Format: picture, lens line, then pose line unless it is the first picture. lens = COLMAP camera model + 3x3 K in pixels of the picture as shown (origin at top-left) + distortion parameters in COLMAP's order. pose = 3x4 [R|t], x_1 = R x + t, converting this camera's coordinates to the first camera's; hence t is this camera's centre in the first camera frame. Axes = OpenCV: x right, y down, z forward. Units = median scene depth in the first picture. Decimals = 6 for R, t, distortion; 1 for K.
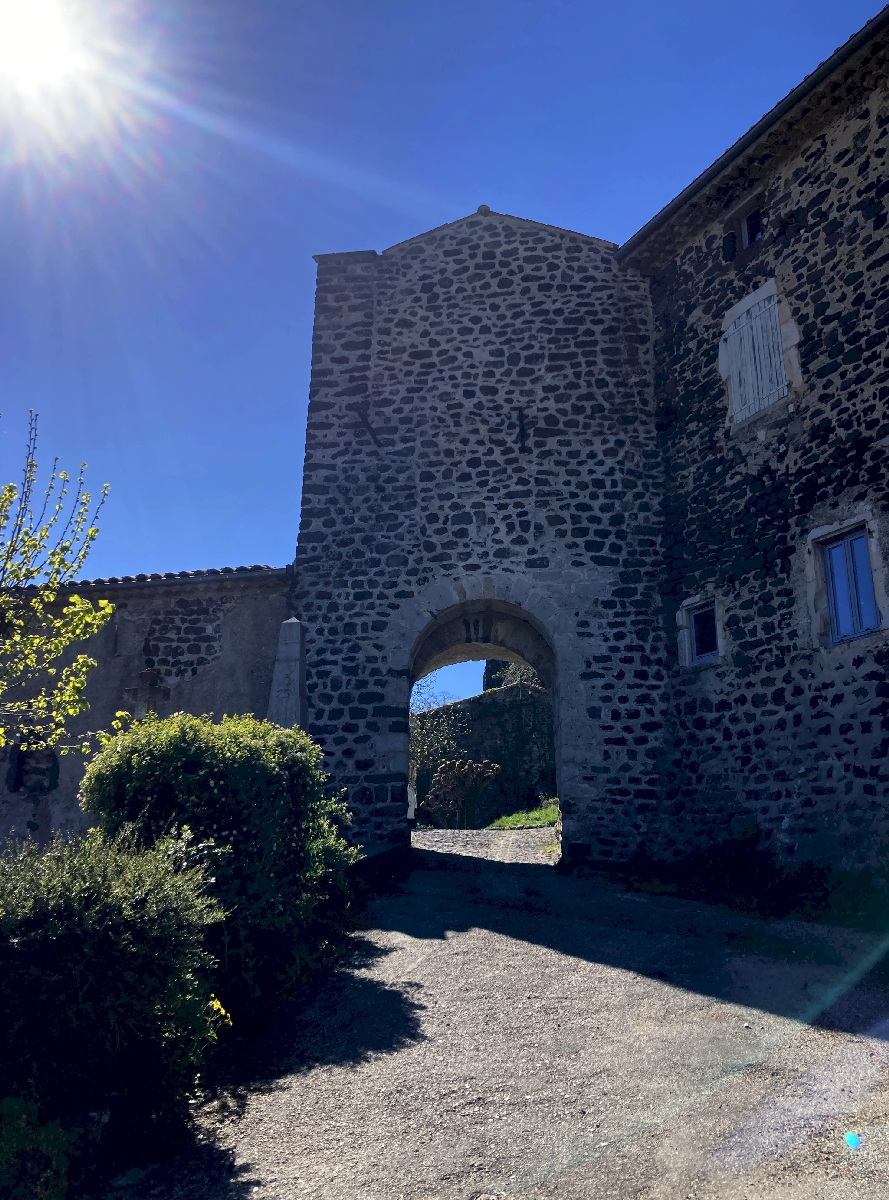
lens RADIAL K [[1019.4, 0, 444.9], [0, 1019.4, 593.9], [0, 0, 1]] dist [0.025988, -0.021745]
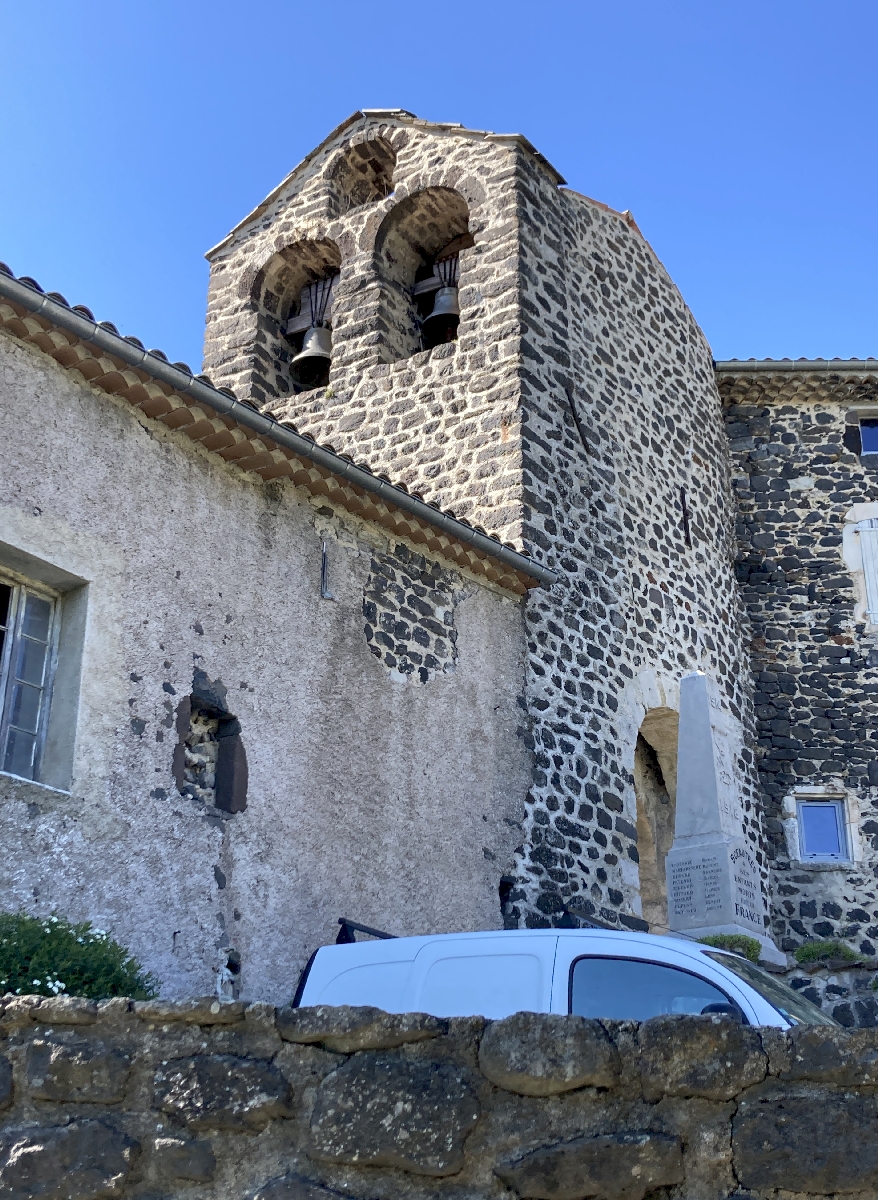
lens RADIAL K [[1467.1, 0, 439.0], [0, 1467.1, 599.5], [0, 0, 1]] dist [0.002568, 0.000000]
pose [[0.491652, 0.360841, 0.792510, -0.904382], [-0.269910, 0.928429, -0.255282, 0.243241], [-0.827905, -0.088396, 0.553859, 0.525500]]
